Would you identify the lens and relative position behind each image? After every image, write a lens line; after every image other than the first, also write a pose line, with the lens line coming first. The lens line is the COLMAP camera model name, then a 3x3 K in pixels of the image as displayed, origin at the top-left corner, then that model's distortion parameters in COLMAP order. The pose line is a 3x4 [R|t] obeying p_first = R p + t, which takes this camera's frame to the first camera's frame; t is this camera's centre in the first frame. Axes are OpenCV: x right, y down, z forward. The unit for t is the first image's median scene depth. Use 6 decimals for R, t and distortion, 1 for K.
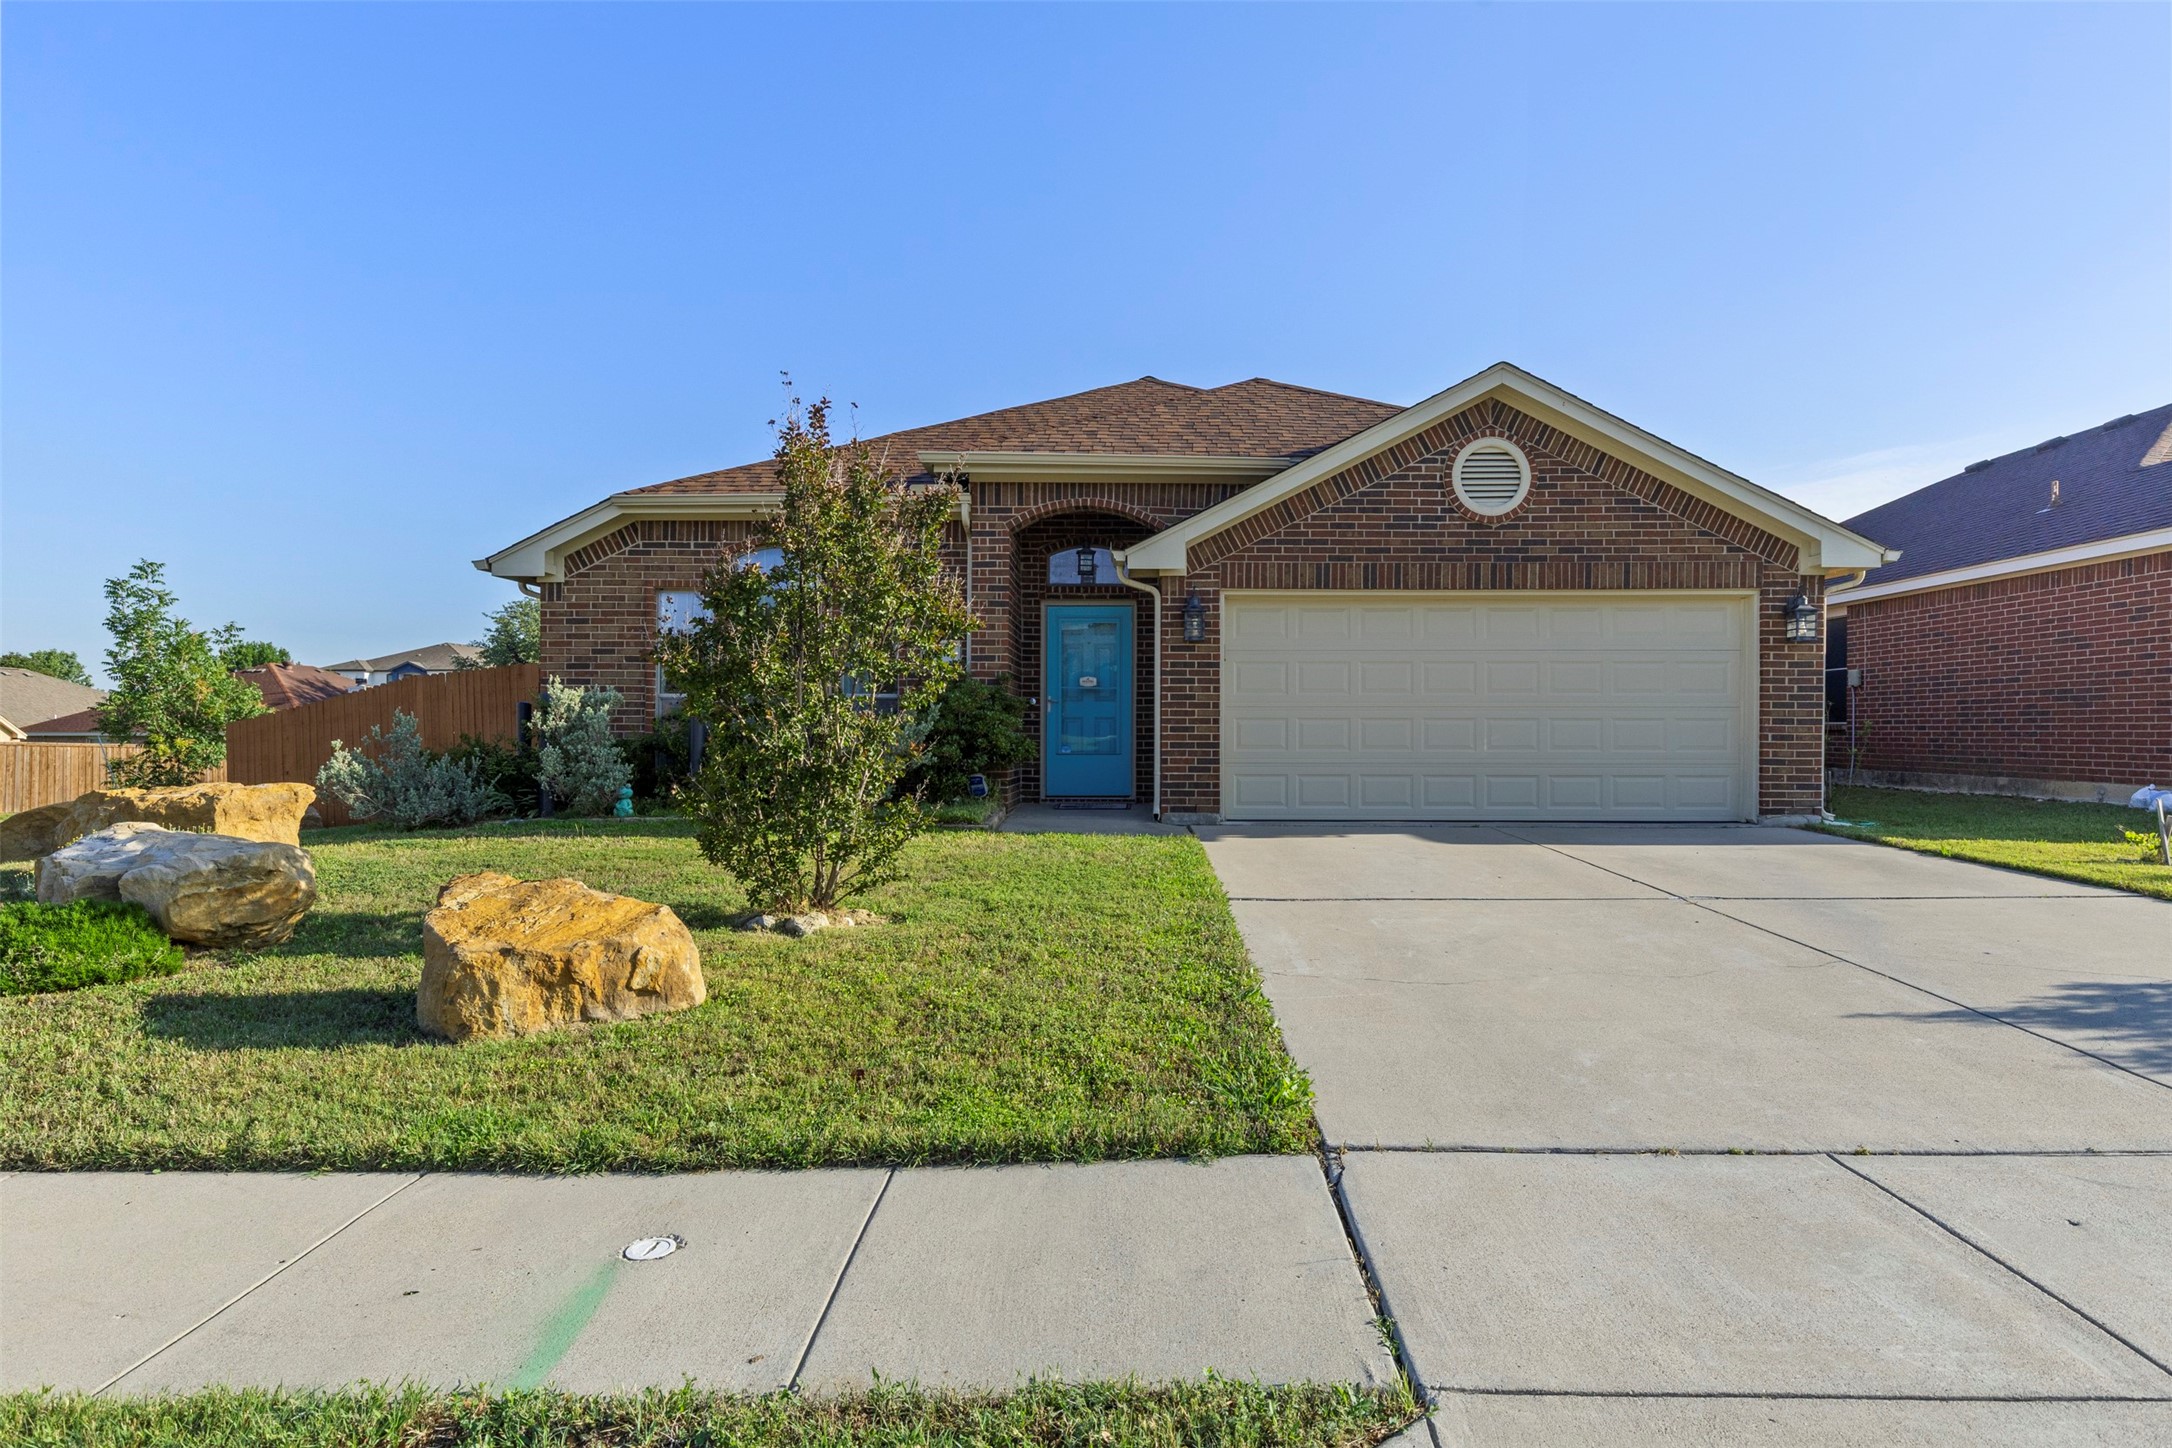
lens RADIAL K [[1213.3, 0, 1105.2], [0, 1213.3, 730.6], [0, 0, 1]] dist [0.006982, -0.001458]
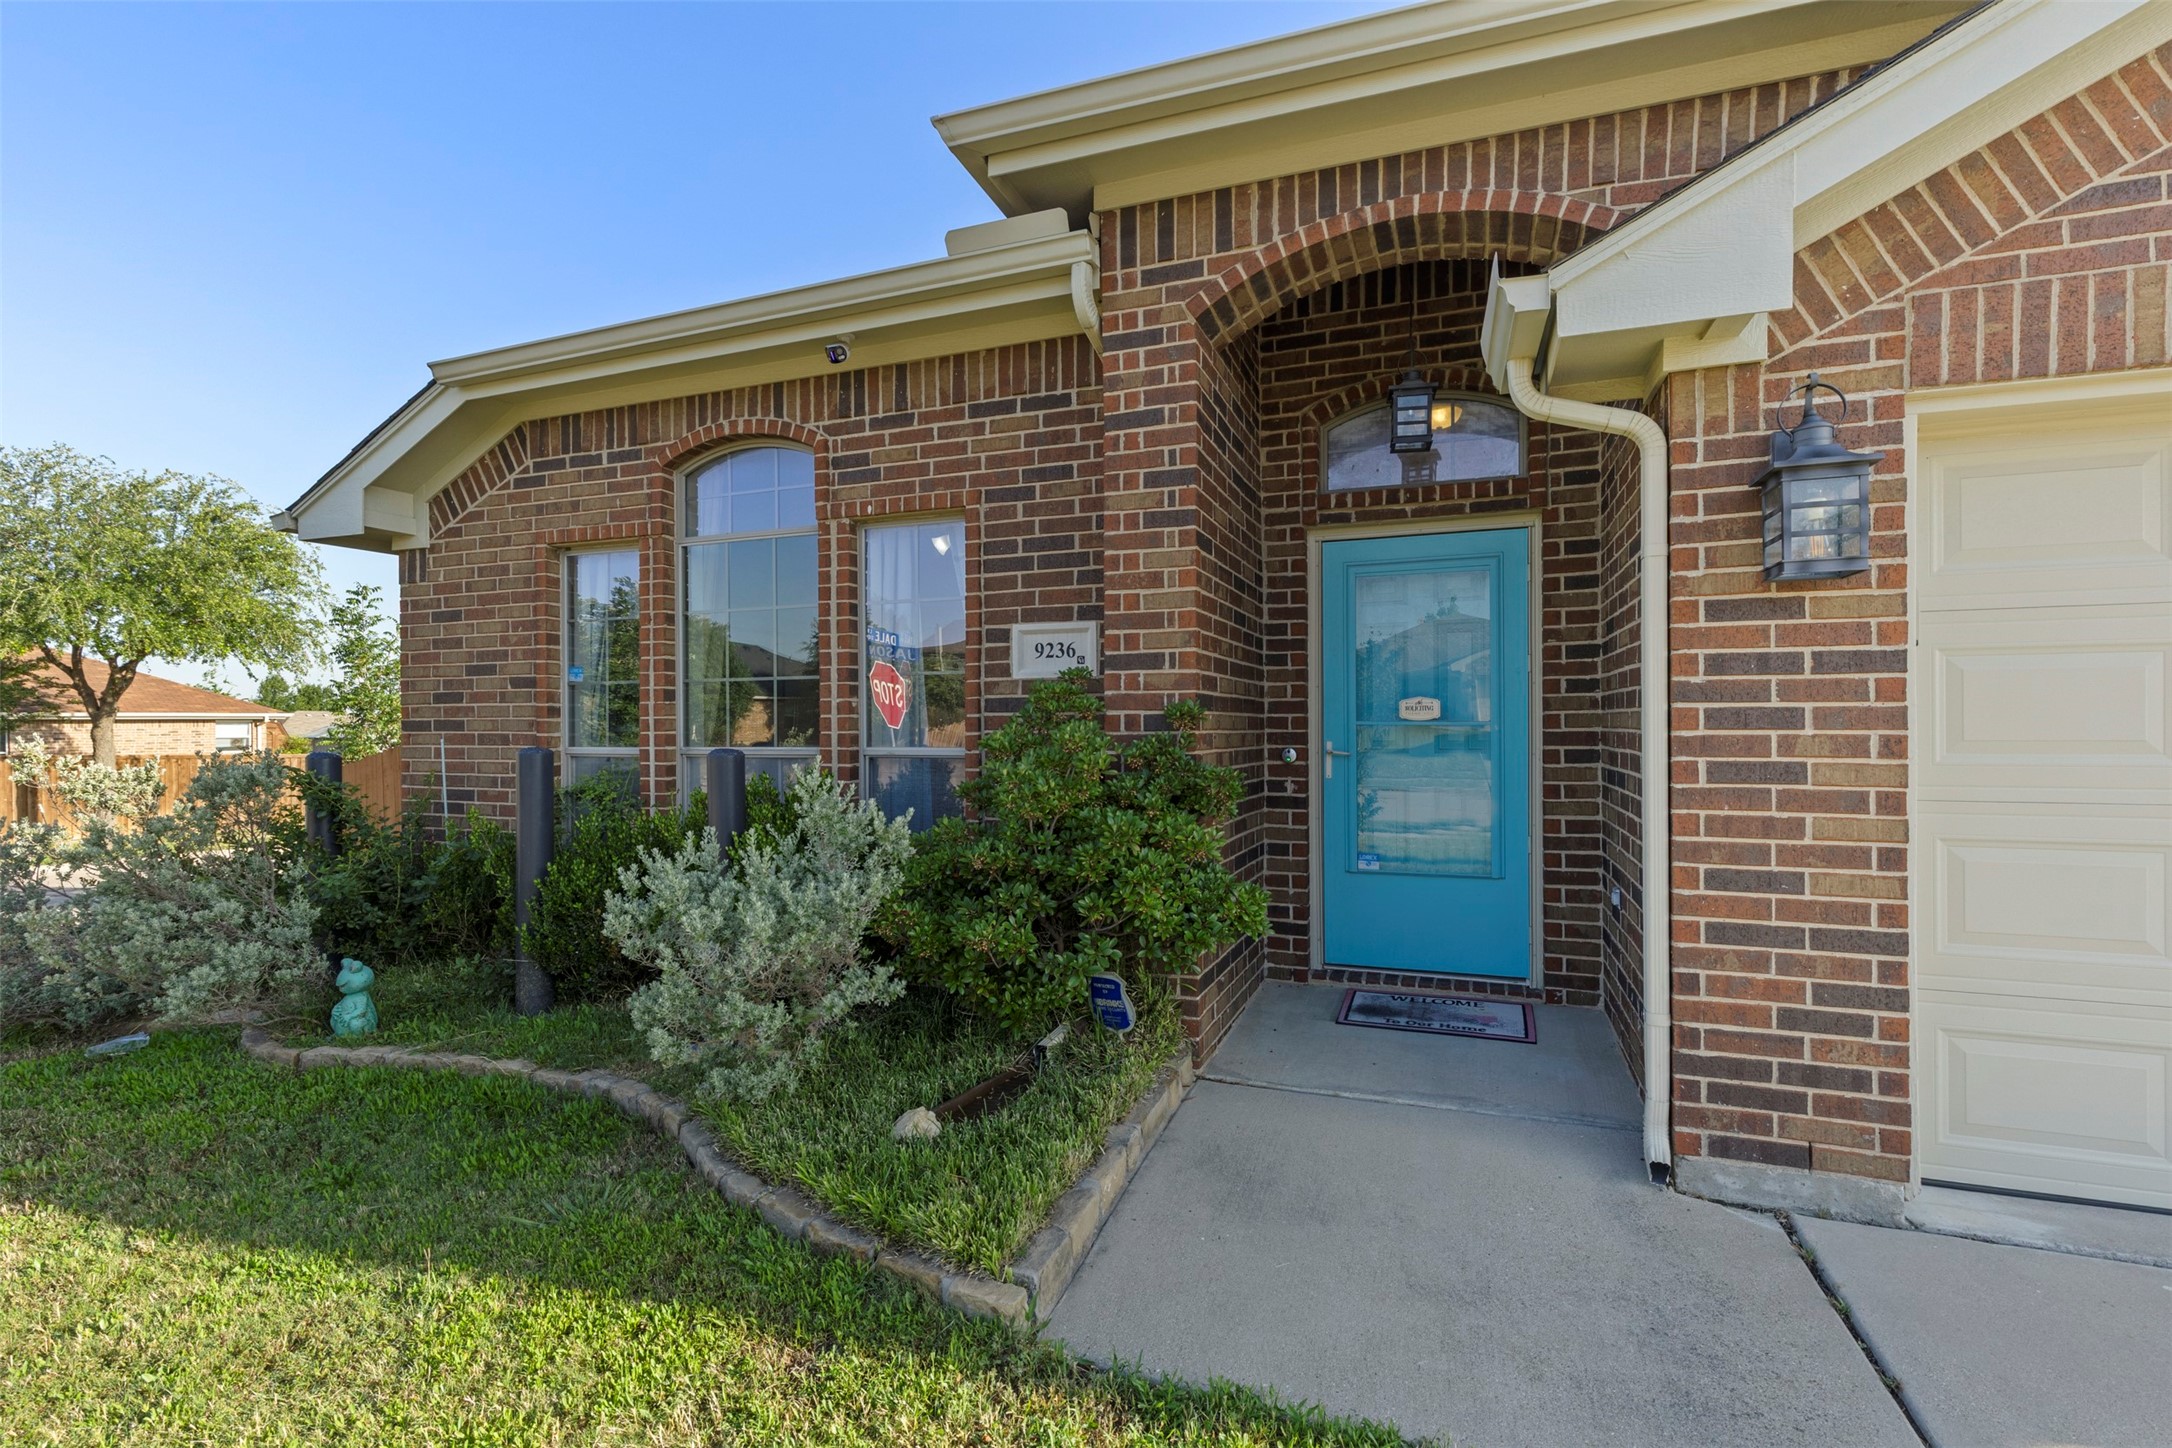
lens RADIAL K [[984.1, 0, 1096.9], [0, 984.1, 724.9], [0, 0, 1]] dist [0.009024, -0.001821]
pose [[0.944363, -0.008006, -0.328809, -0.008371], [0.008145, 0.999966, -0.000954, -0.040390], [0.328805, -0.001777, 0.944396, 0.719252]]
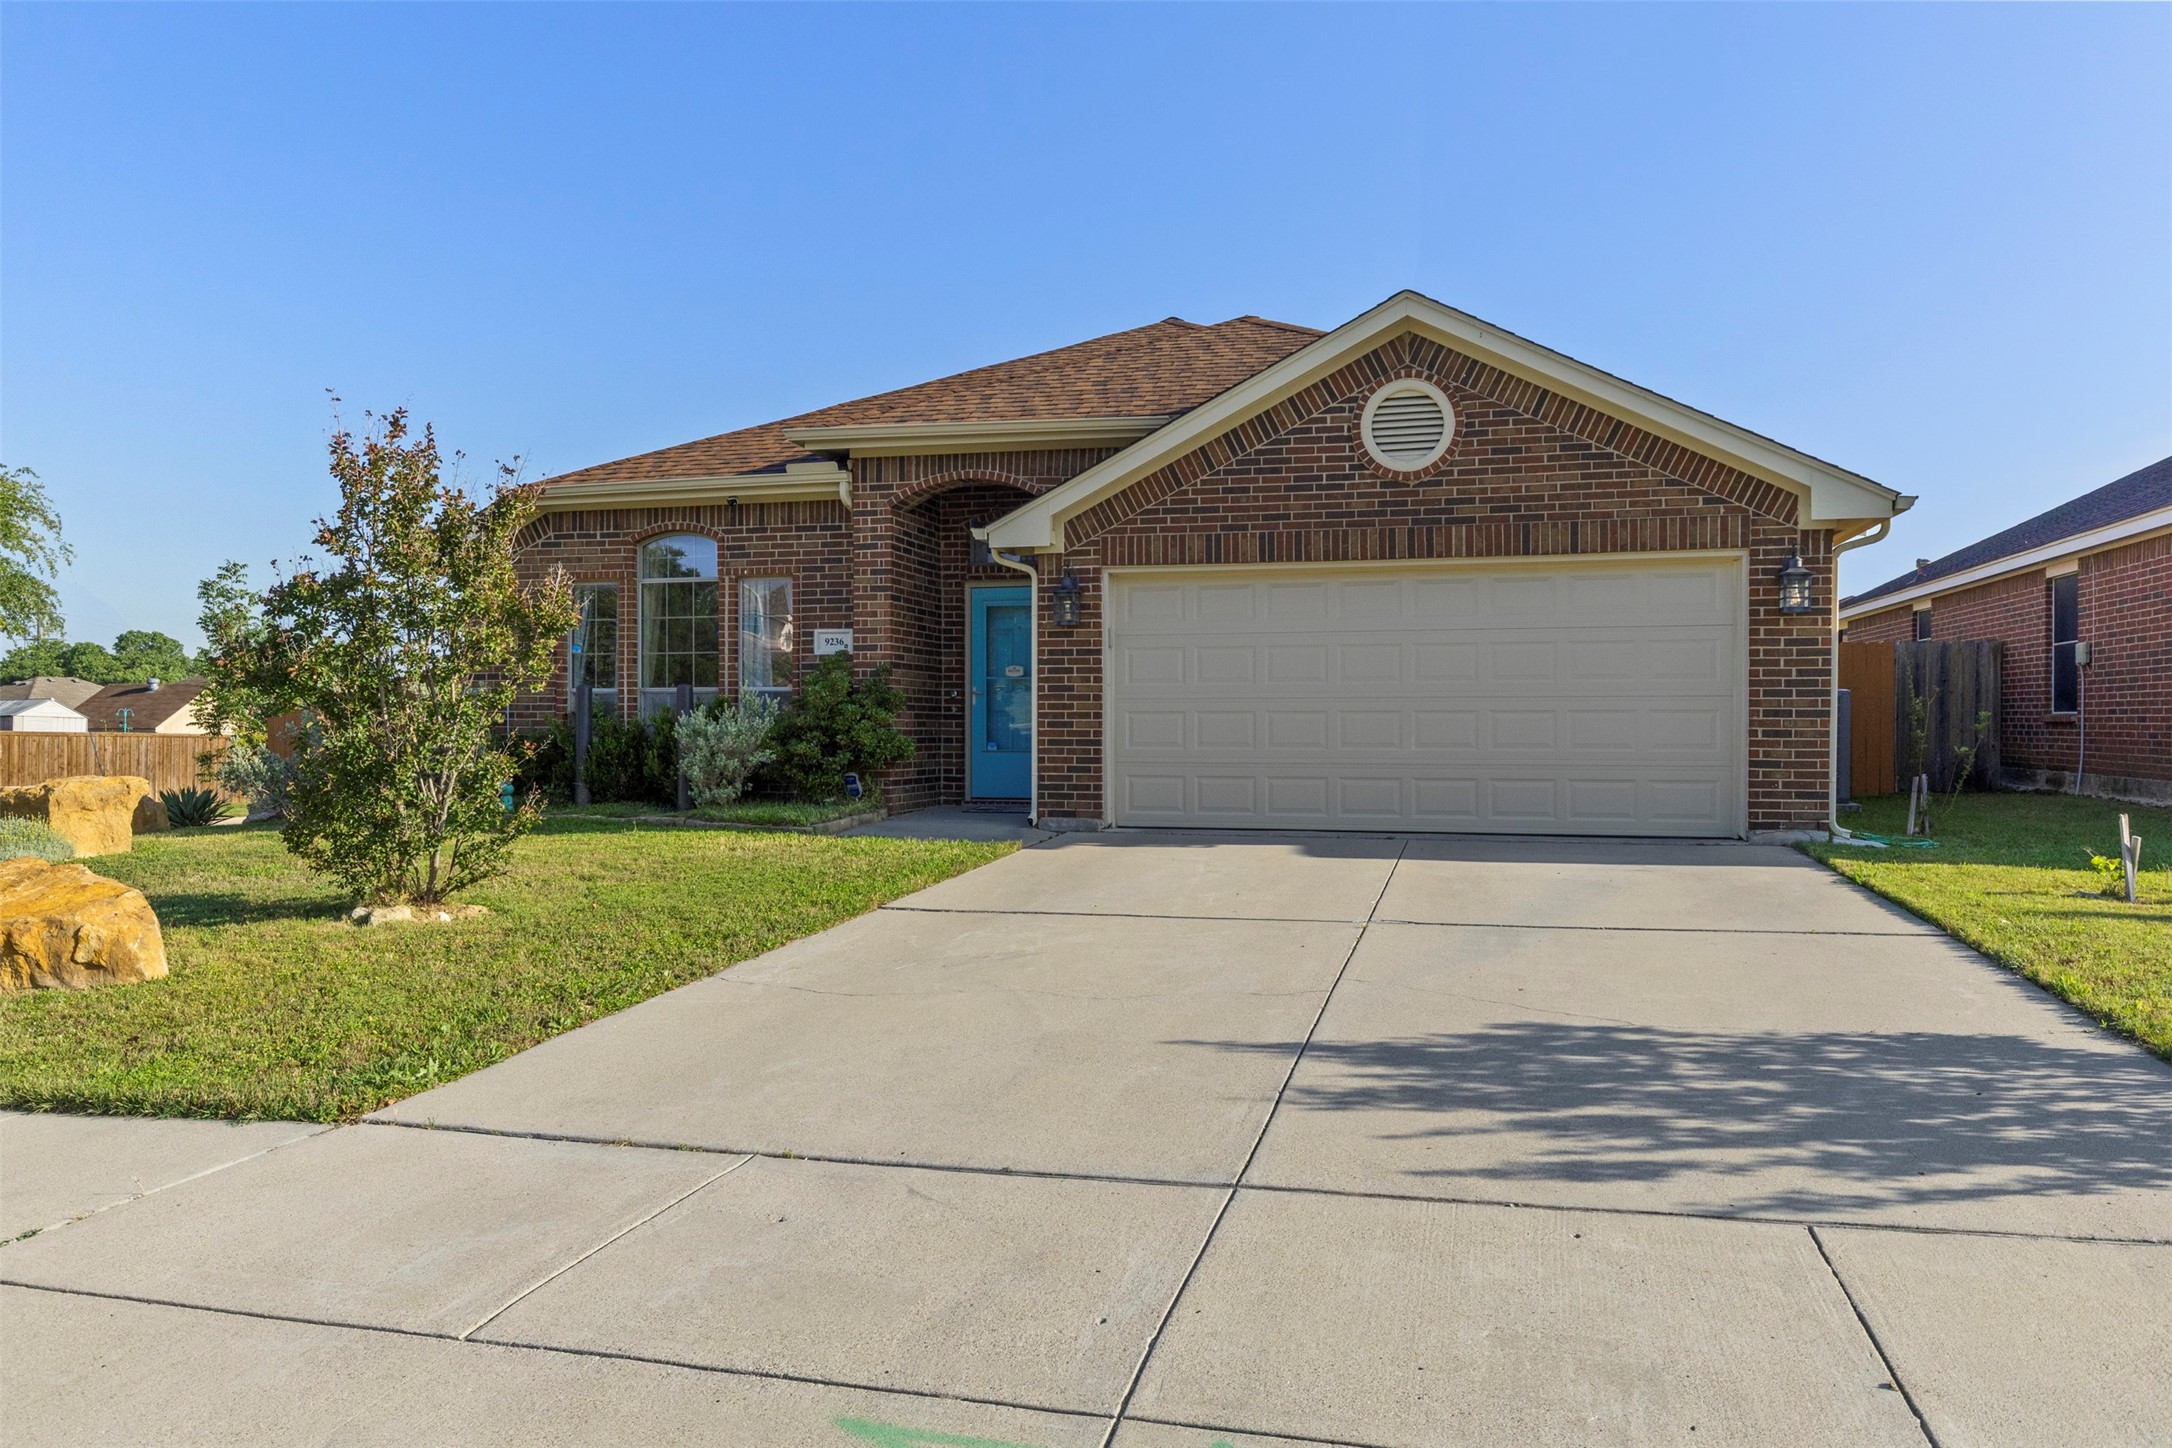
lens RADIAL K [[1442.0, 0, 1100.4], [0, 1442.0, 727.6], [0, 0, 1]] dist [-0.000056, -0.003237]
pose [[0.971254, -0.000950, -0.238045, 0.345587], [0.002018, 0.999989, 0.004245, -0.003211], [0.238038, -0.004603, 0.971245, -0.027087]]
